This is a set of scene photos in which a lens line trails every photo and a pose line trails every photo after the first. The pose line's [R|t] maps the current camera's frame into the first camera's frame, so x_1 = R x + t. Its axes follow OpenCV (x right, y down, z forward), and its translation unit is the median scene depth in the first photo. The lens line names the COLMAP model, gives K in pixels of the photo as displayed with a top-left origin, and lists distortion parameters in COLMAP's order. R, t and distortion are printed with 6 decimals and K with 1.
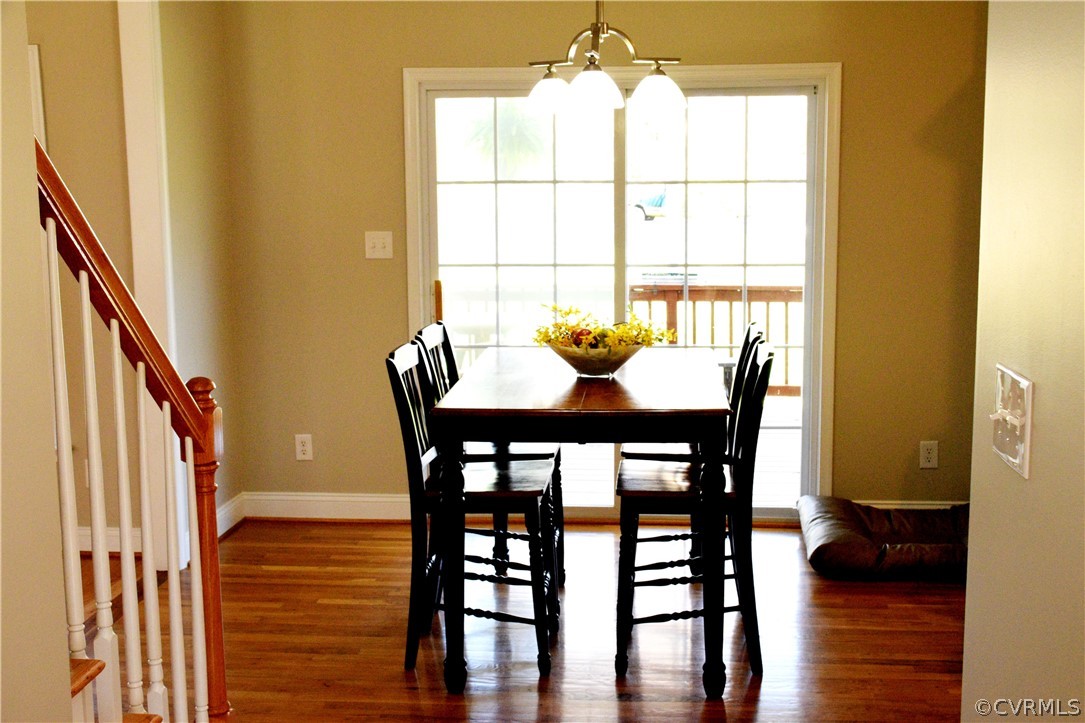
lens RADIAL K [[1327.0, 0, 542.4], [0, 1327.0, 361.8], [0, 0, 1]] dist [-0.014199, 0.000000]
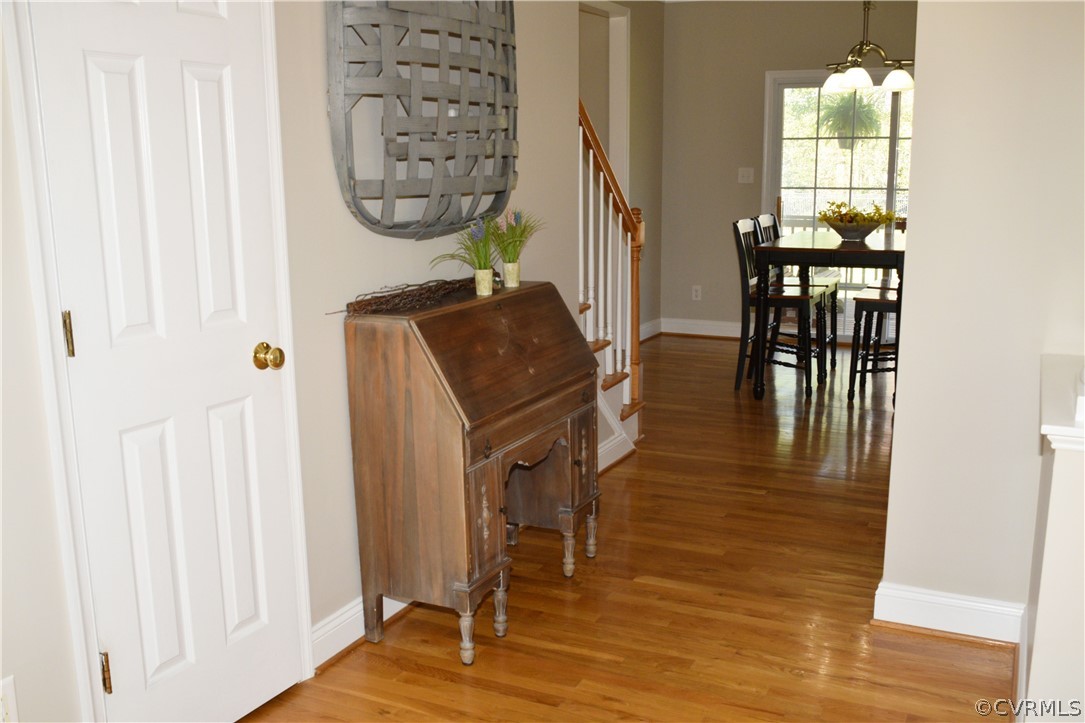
lens RADIAL K [[1033.7, 0, 542.7], [0, 1033.7, 357.0], [0, 0, 1]] dist [-0.037036, 0.000000]
pose [[0.936633, 0.061385, -0.344893, 0.140278], [-0.045527, 0.997508, 0.053902, 0.114774], [0.347343, -0.034785, 0.937093, -0.462499]]
